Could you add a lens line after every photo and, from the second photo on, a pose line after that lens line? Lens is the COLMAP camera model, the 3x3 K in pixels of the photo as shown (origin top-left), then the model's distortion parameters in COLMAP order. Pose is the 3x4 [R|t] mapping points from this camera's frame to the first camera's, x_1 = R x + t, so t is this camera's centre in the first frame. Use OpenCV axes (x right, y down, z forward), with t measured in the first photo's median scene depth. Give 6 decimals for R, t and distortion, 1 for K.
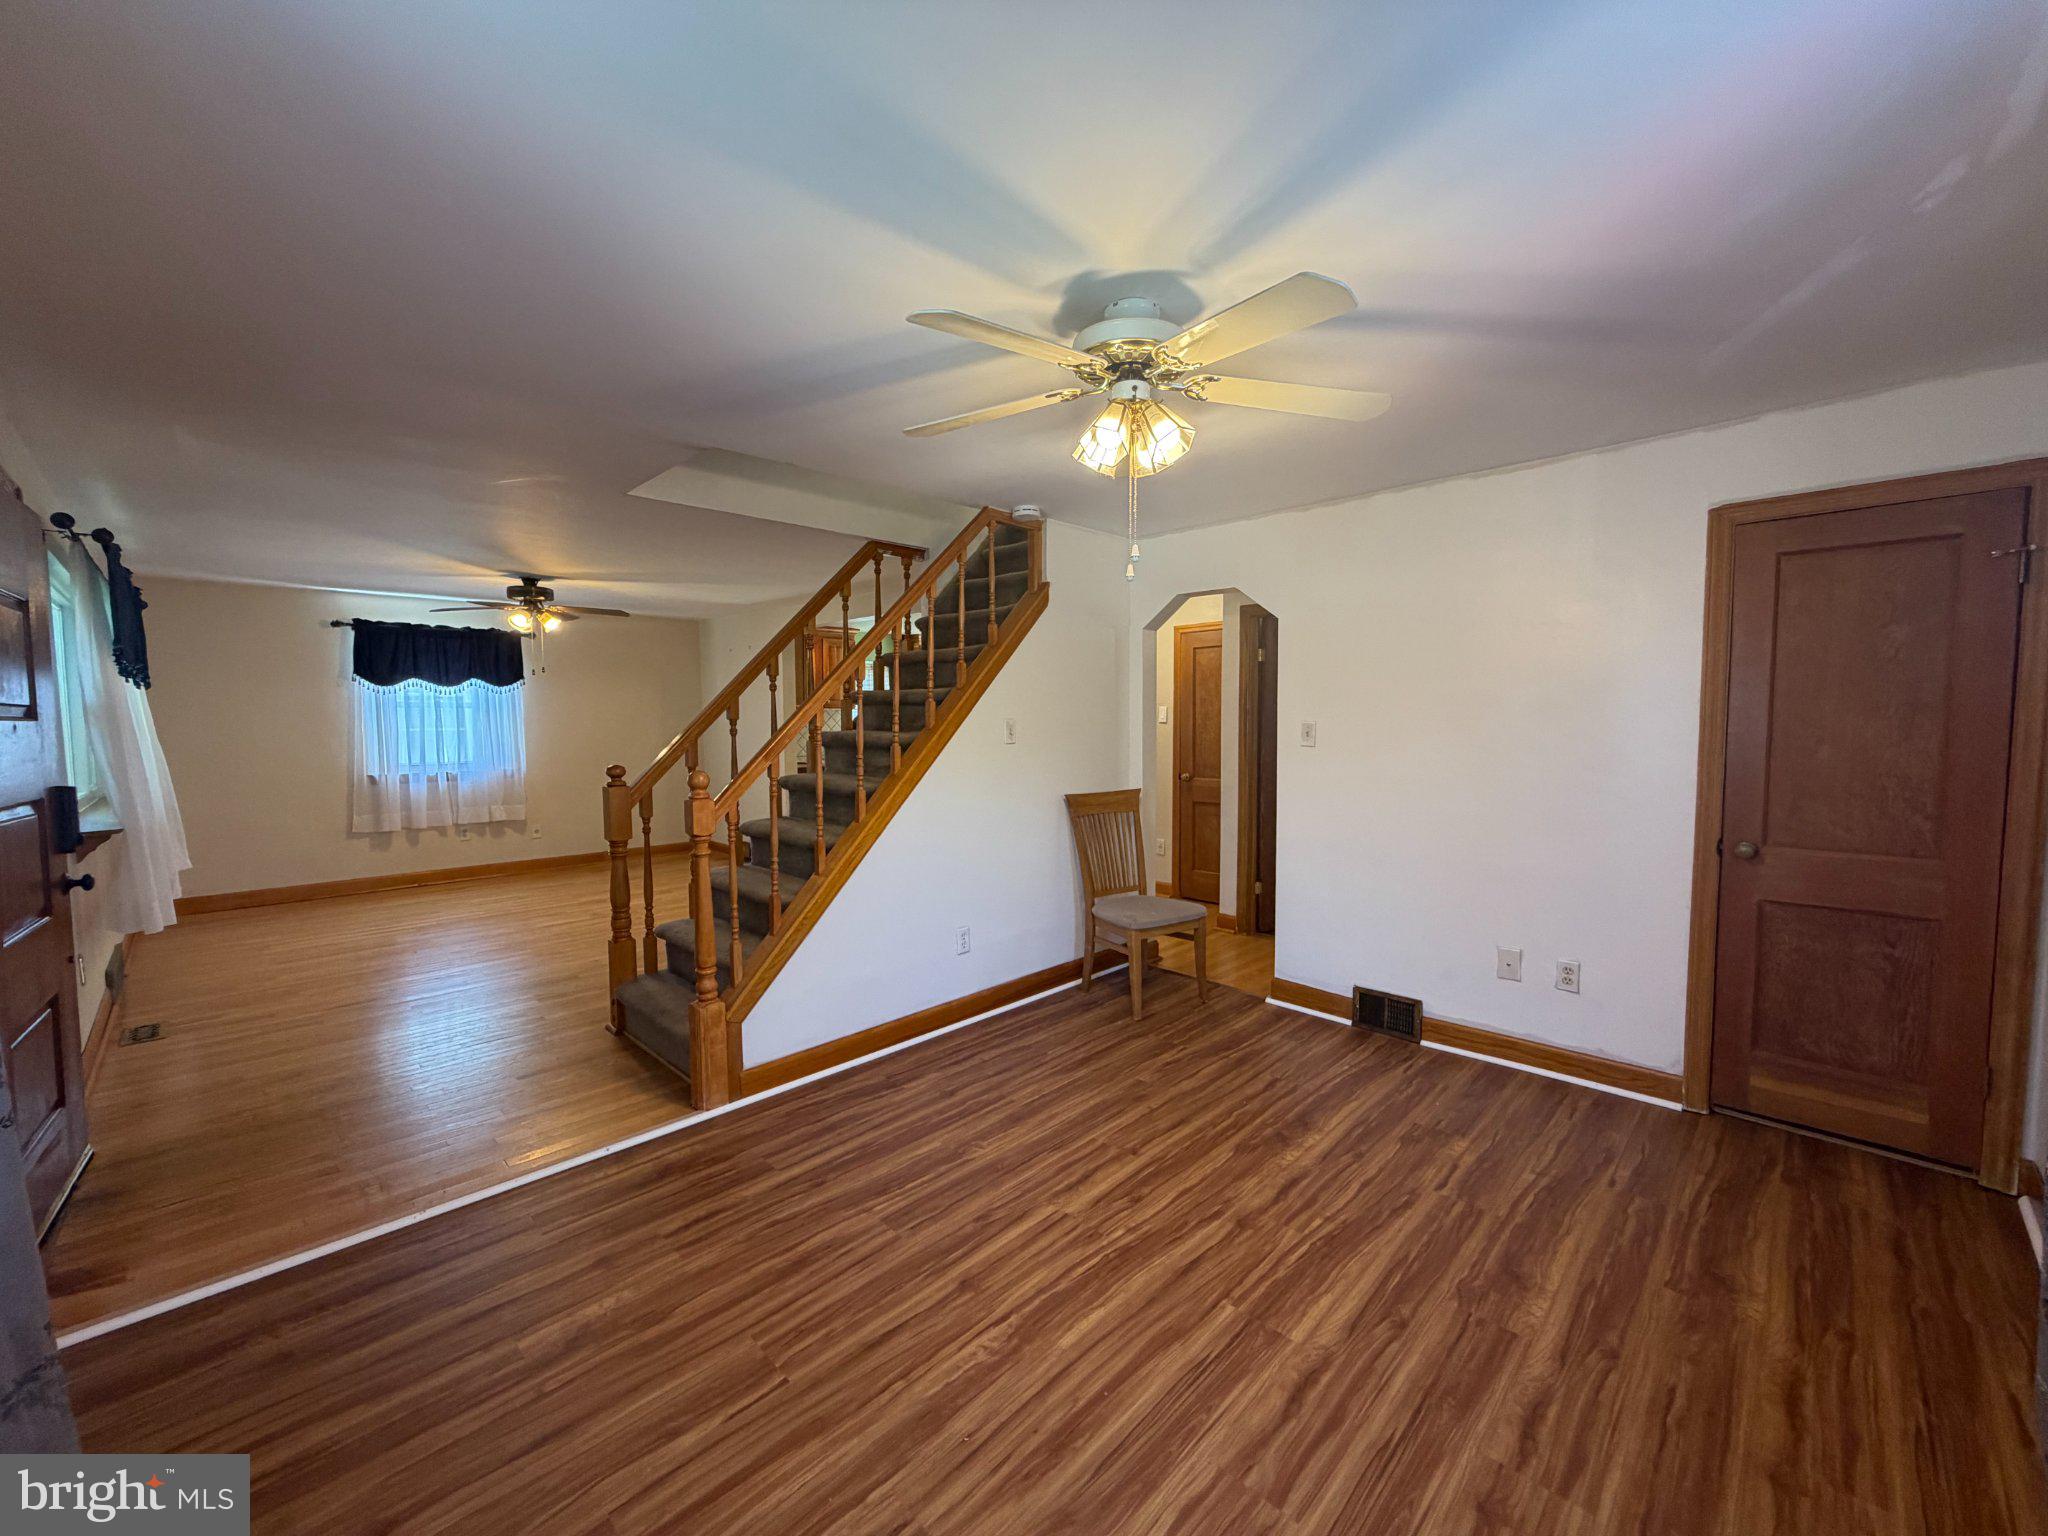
lens RADIAL K [[815.7, 0, 1015.1], [0, 815.7, 770.8], [0, 0, 1]] dist [0.000389, -0.000421]
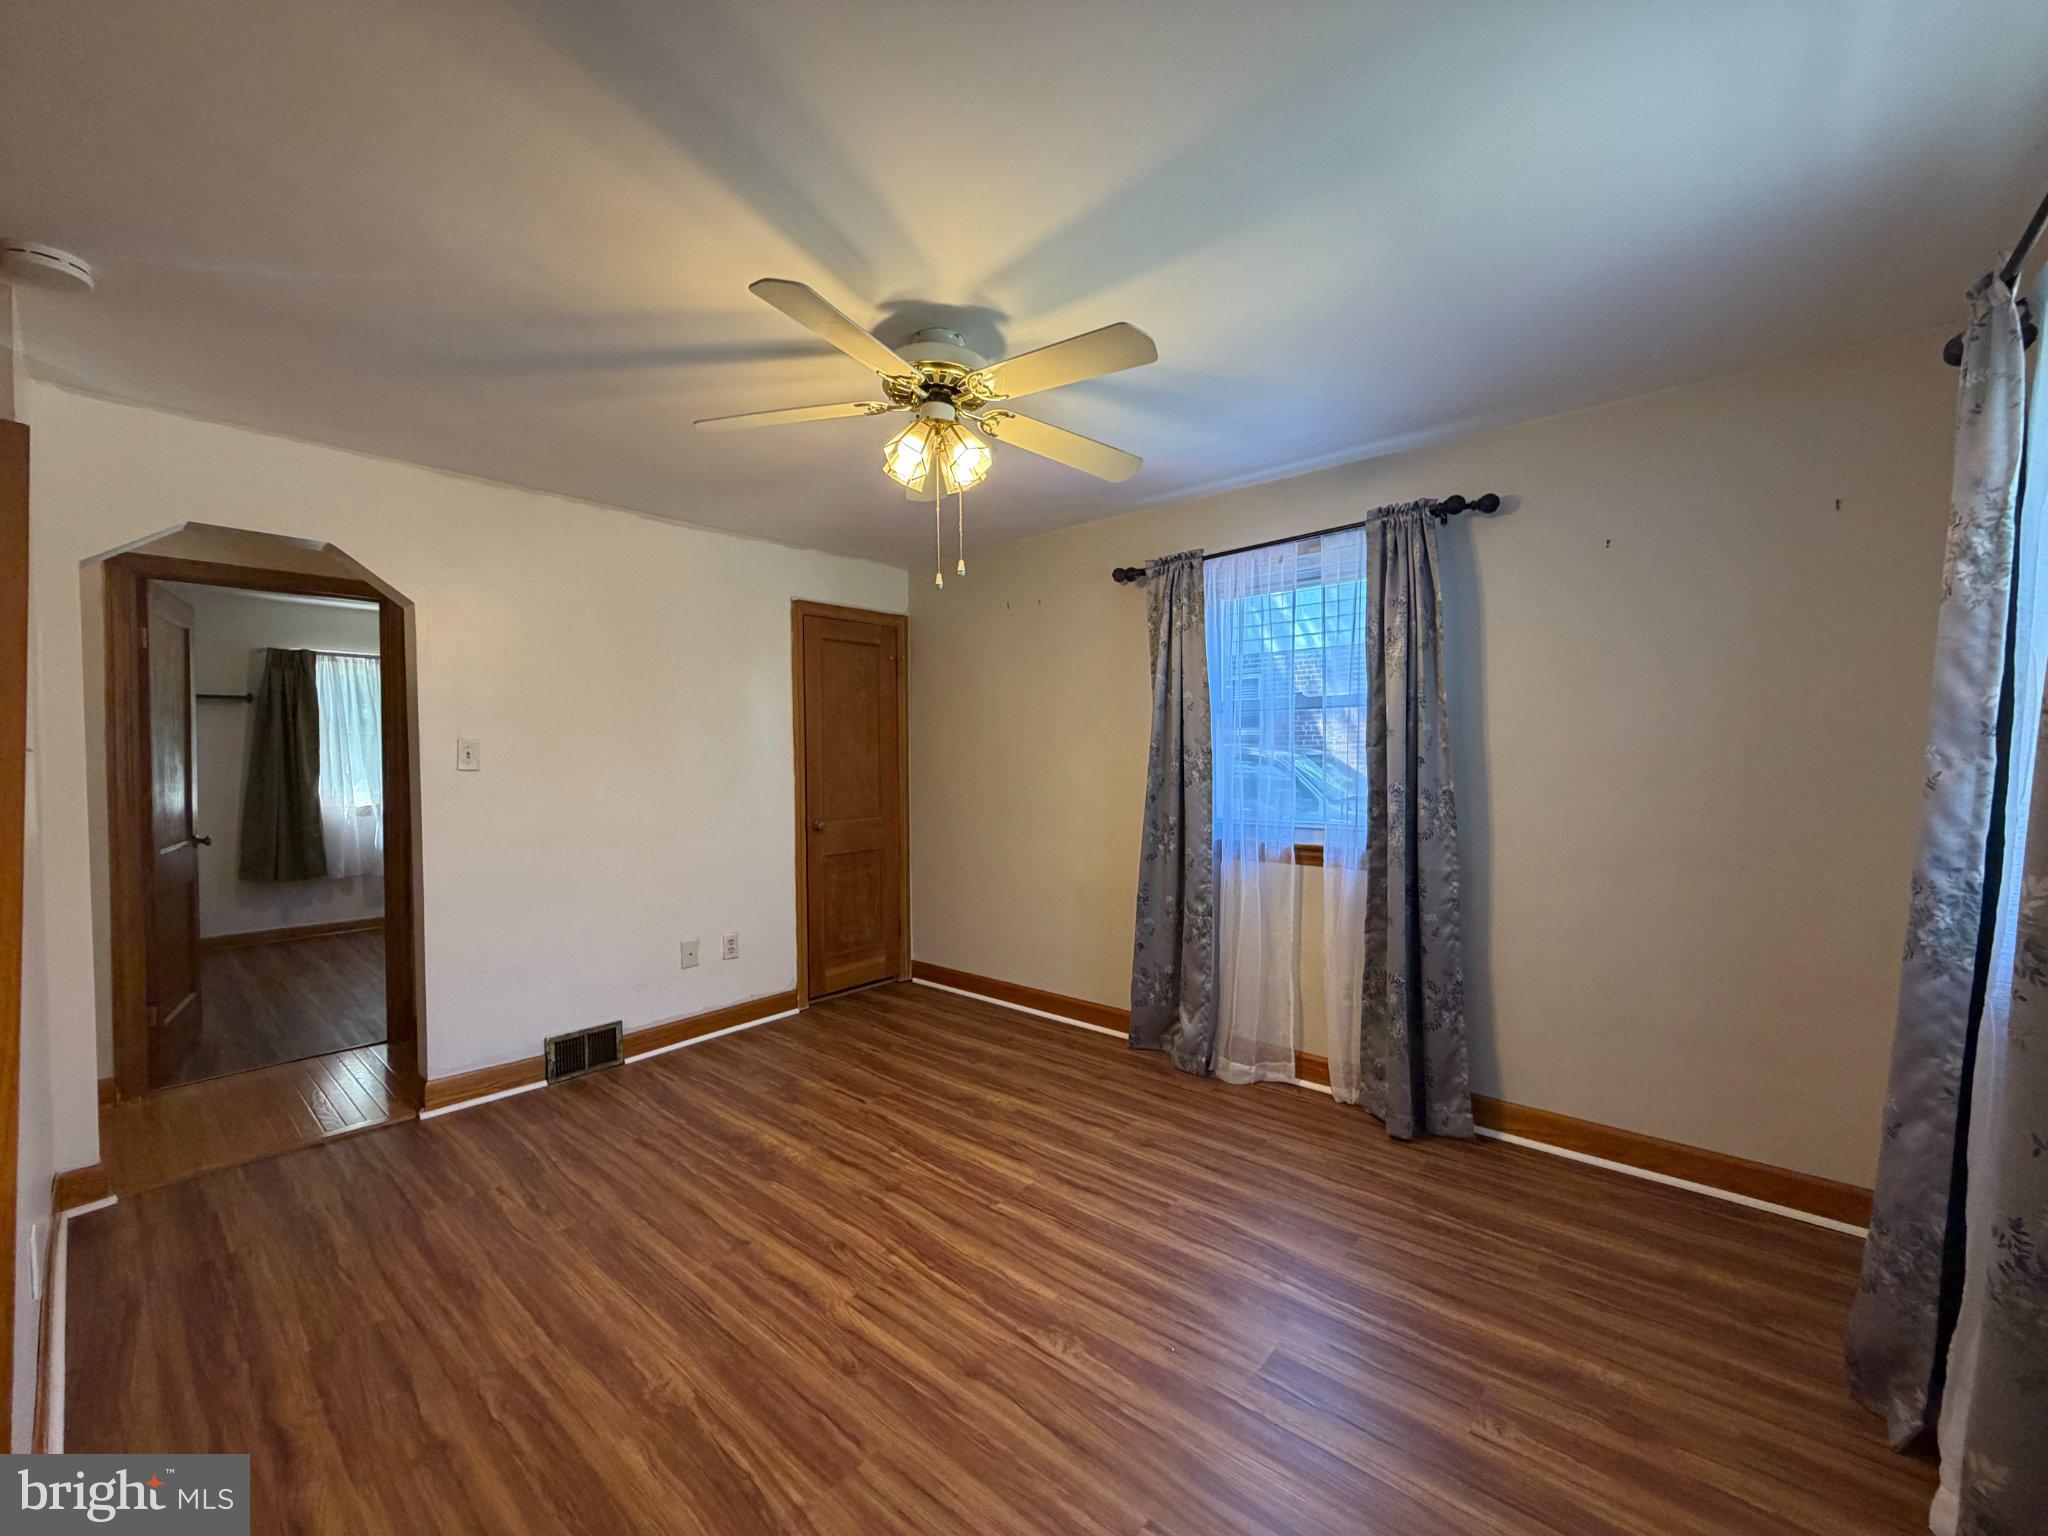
lens RADIAL K [[815.7, 0, 1027.1], [0, 815.7, 770.5], [0, 0, 1]] dist [0.000389, -0.000421]
pose [[-0.078132, -0.013176, 0.996856, -0.735132], [0.071387, 0.997272, 0.018776, -0.007439], [-0.994384, 0.072630, -0.076978, 0.783558]]
